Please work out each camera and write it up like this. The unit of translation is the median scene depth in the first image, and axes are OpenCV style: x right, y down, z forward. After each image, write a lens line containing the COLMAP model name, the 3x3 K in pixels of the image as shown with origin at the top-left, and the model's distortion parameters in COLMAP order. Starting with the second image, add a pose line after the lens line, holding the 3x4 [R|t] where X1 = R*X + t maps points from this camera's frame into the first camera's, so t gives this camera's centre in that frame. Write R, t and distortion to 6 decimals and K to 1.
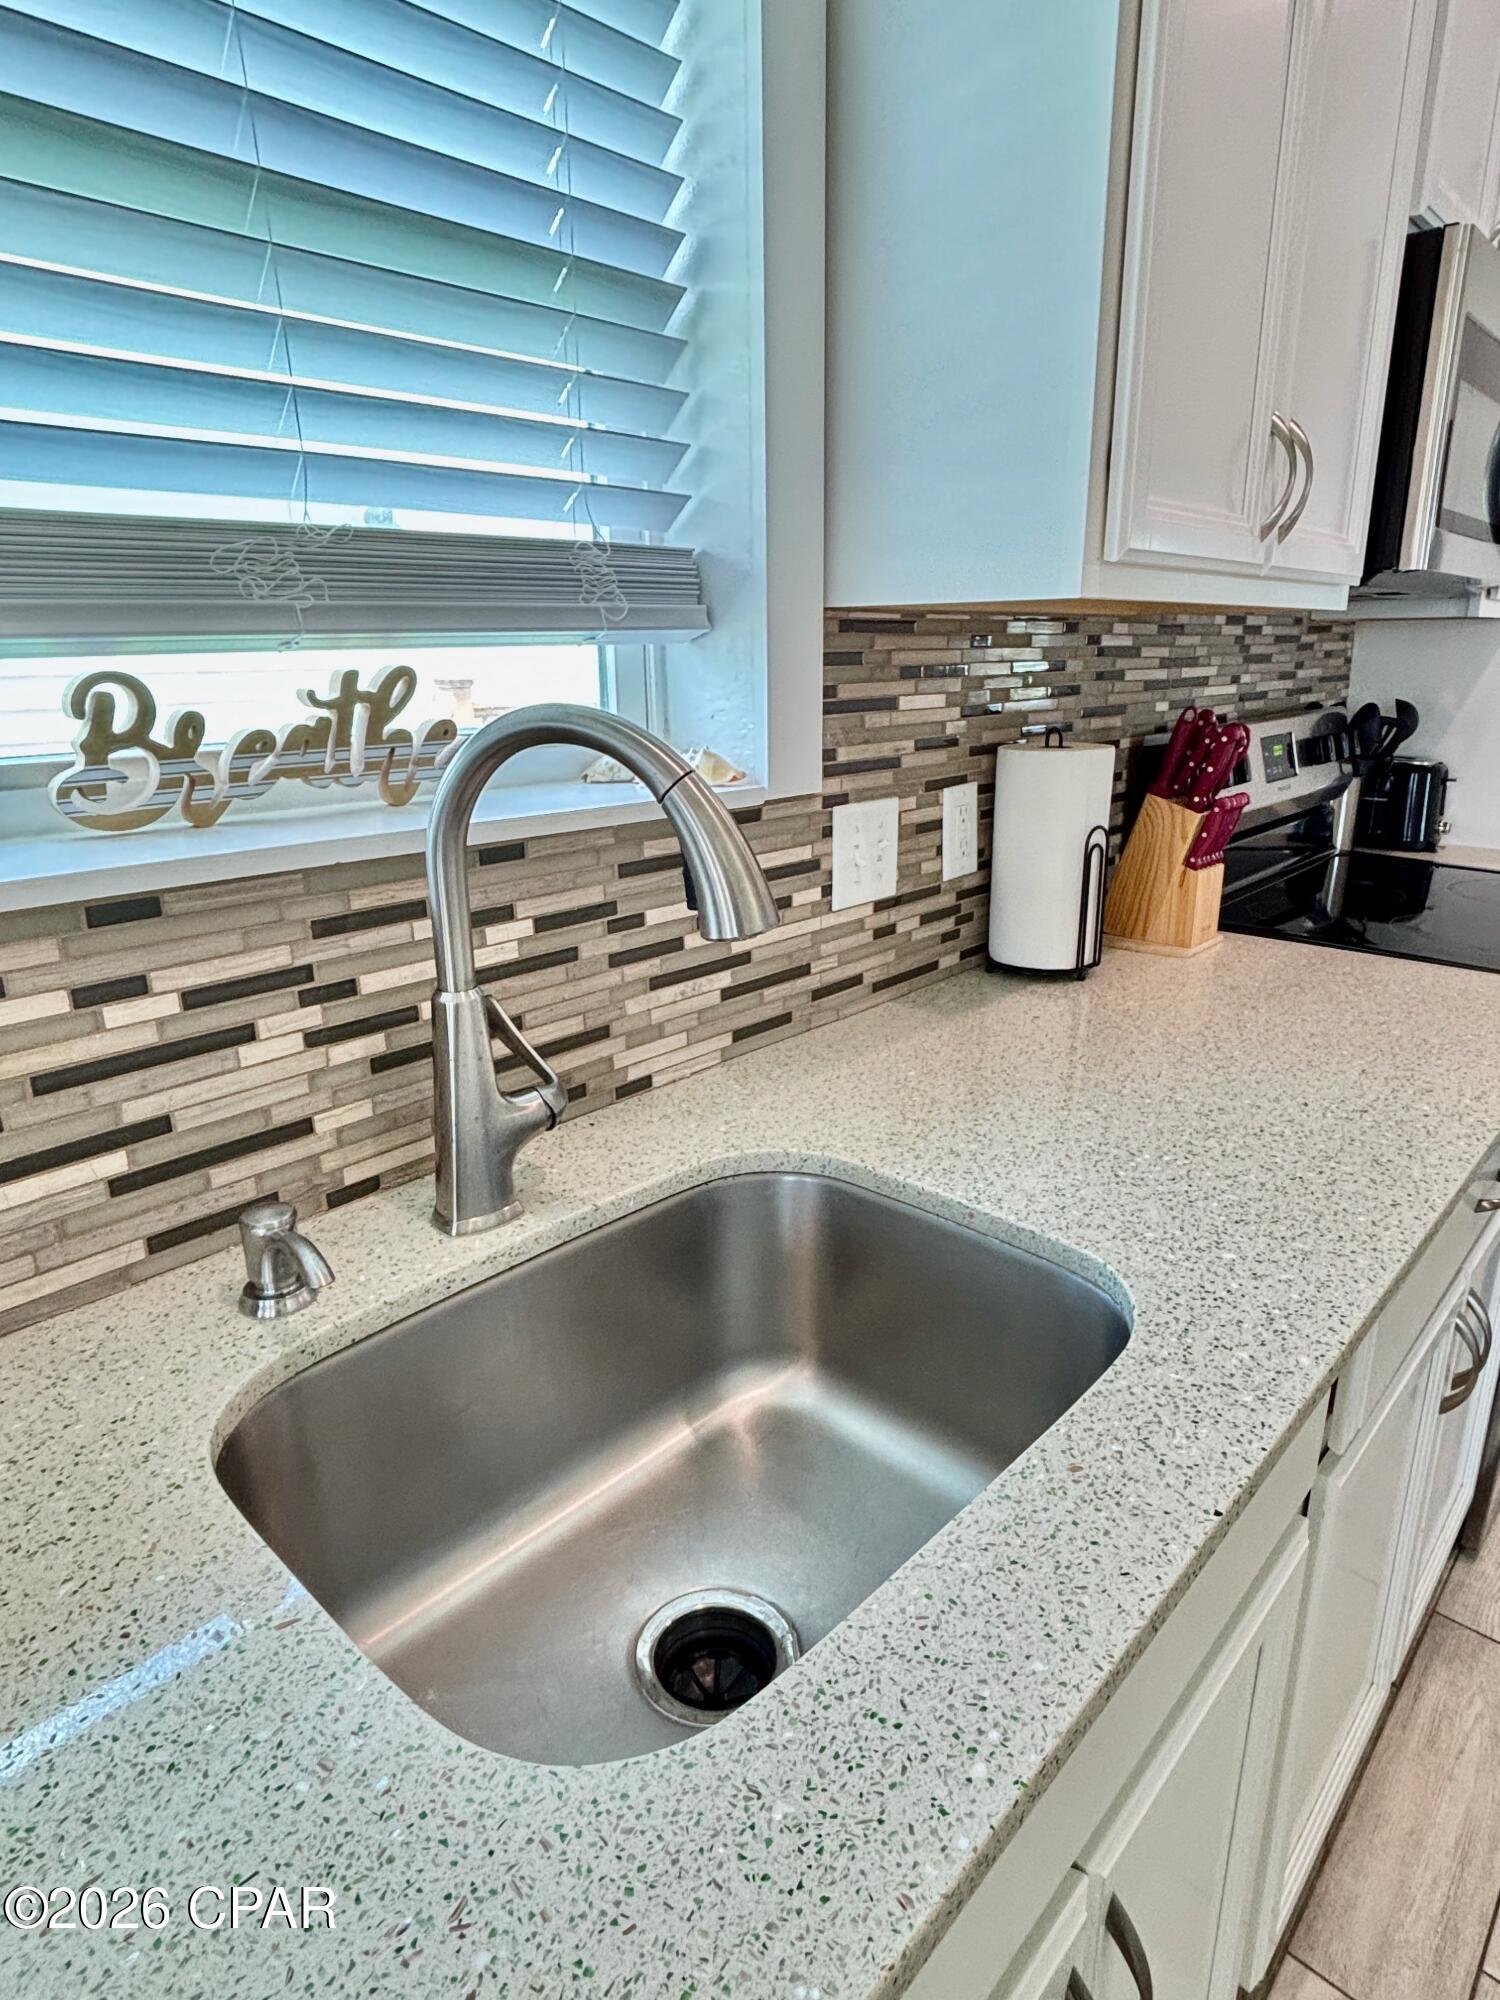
lens RADIAL K [[1165.0, 0, 751.7], [0, 1165.0, 1002.2], [0, 0, 1]] dist [0.033635, -0.034650]
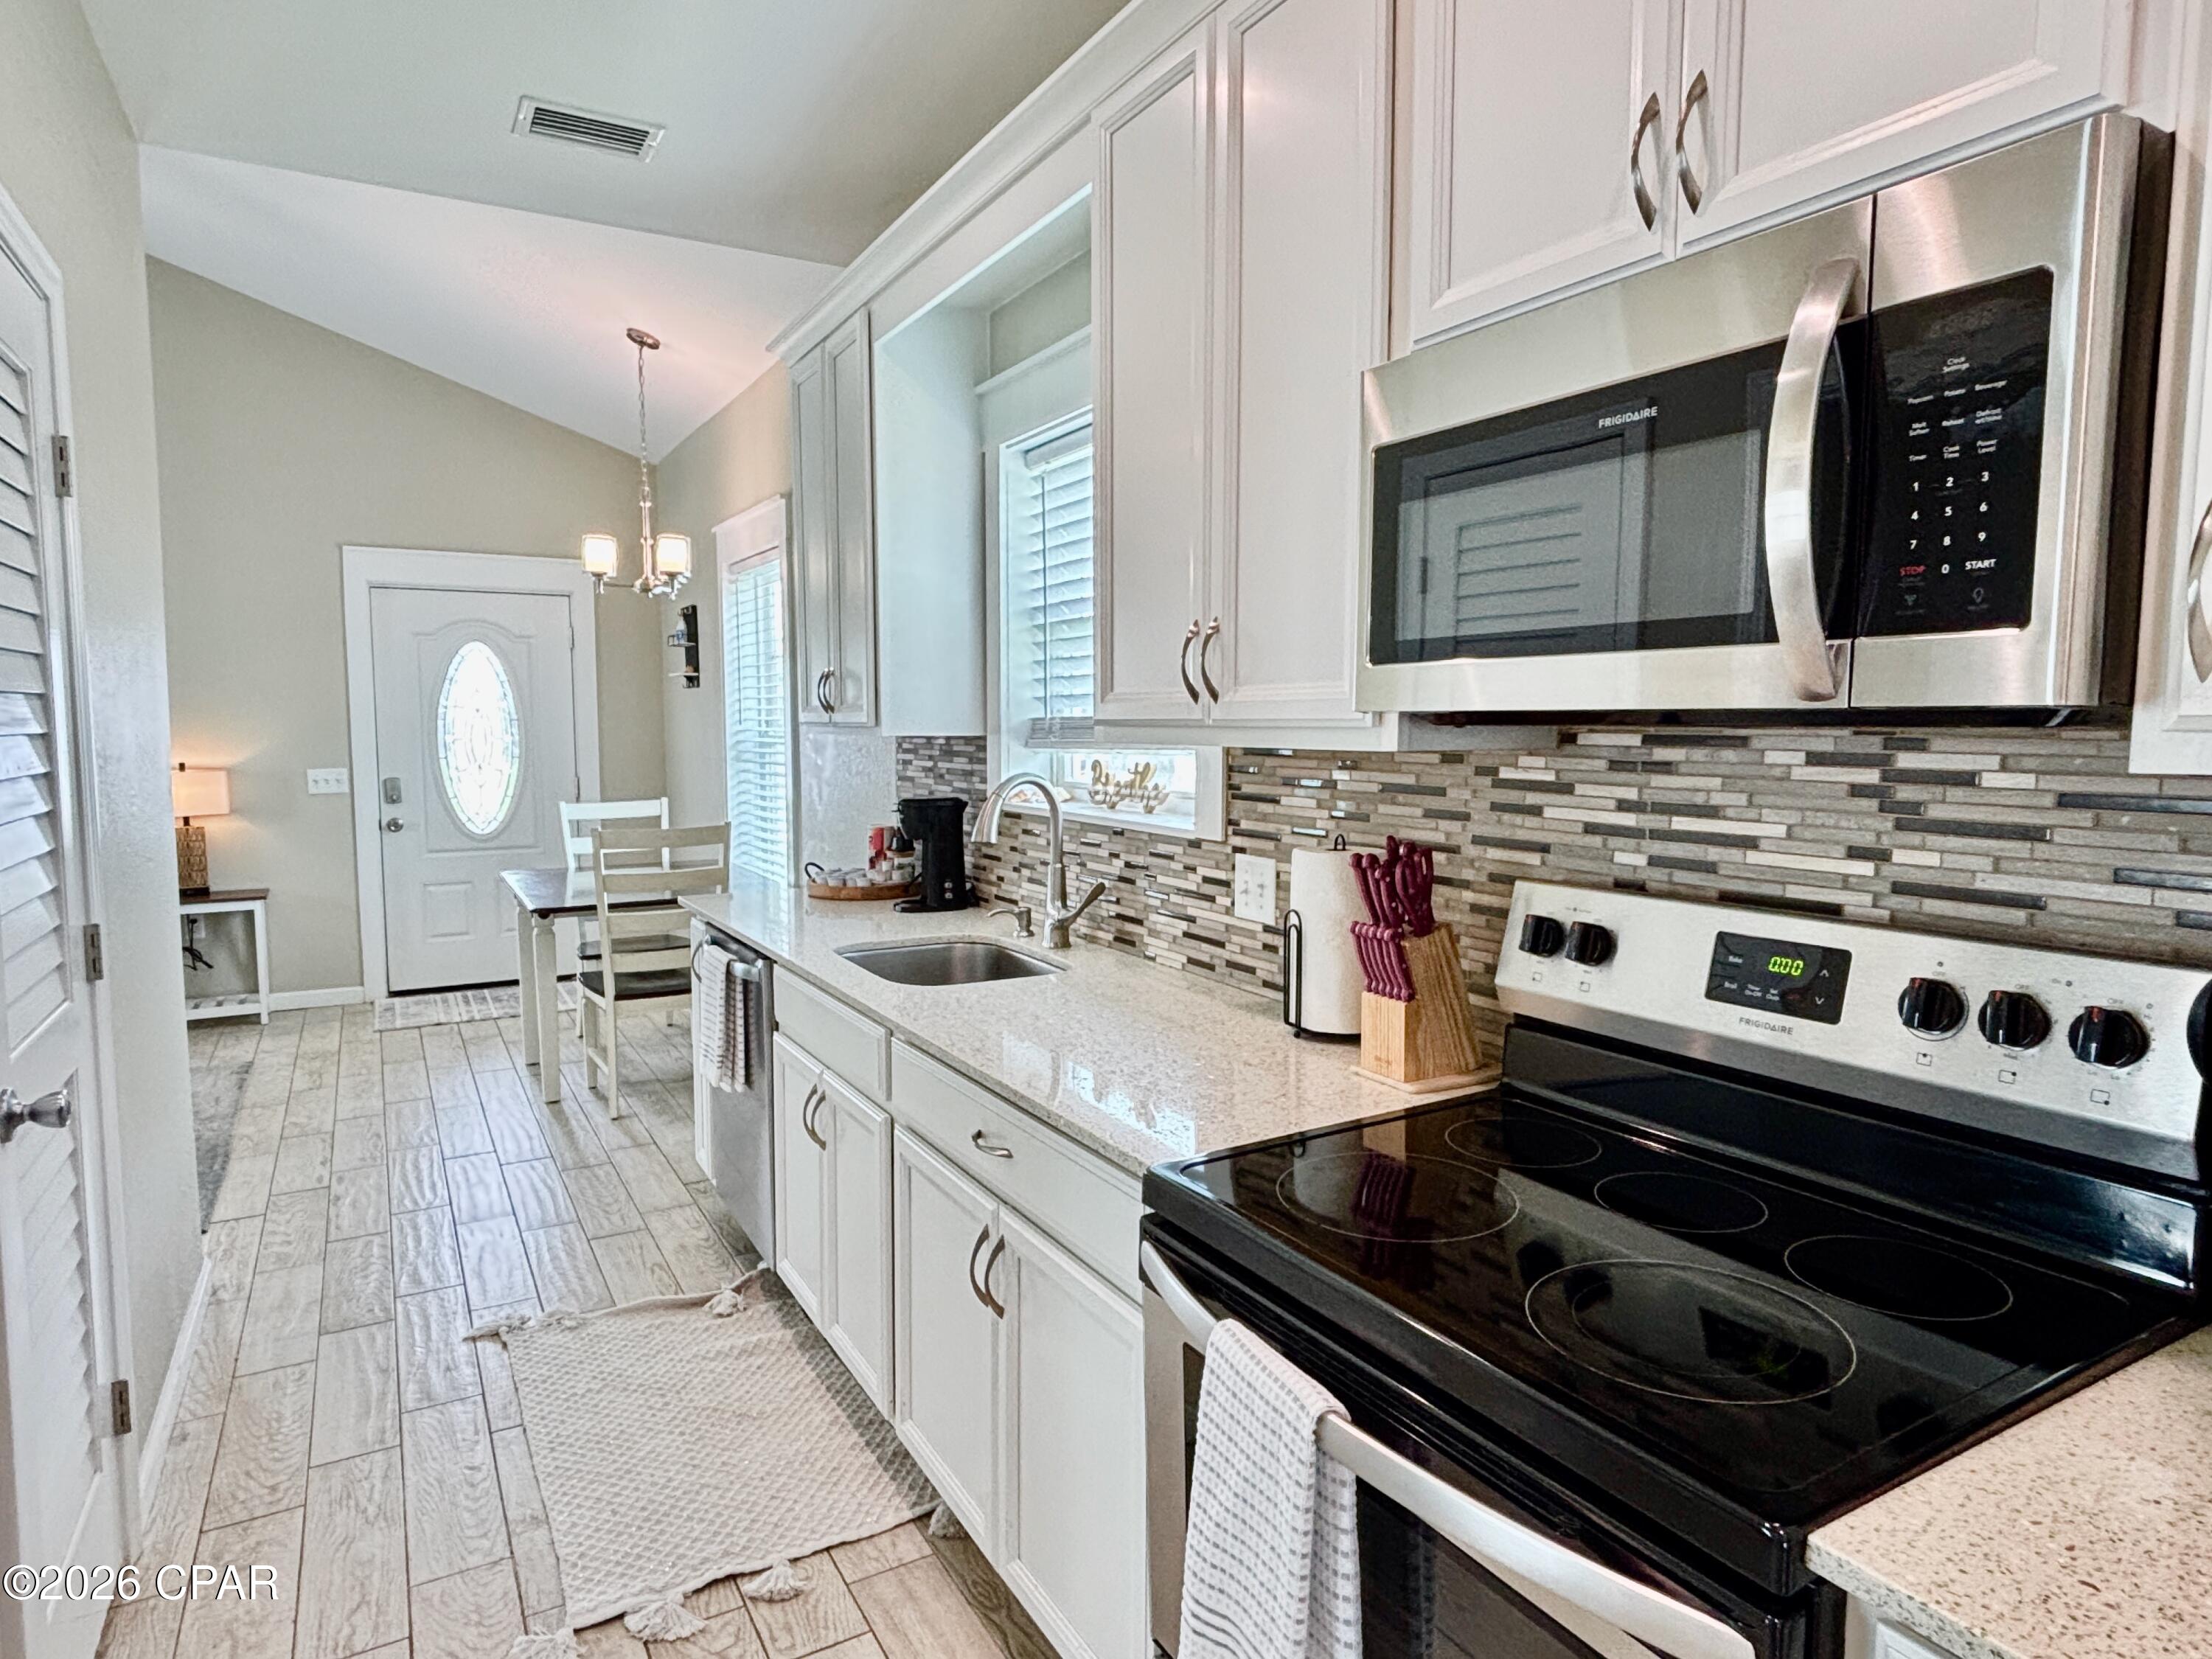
lens RADIAL K [[1288.4, 0, 1101.0], [0, 1288.4, 832.9], [0, 0, 1]] dist [0.033635, -0.034650]
pose [[-0.318743, 0.088290, -0.943720, 2.155103], [-0.277118, 0.943468, 0.181864, -0.549292], [0.906426, 0.319490, -0.276257, 1.520174]]
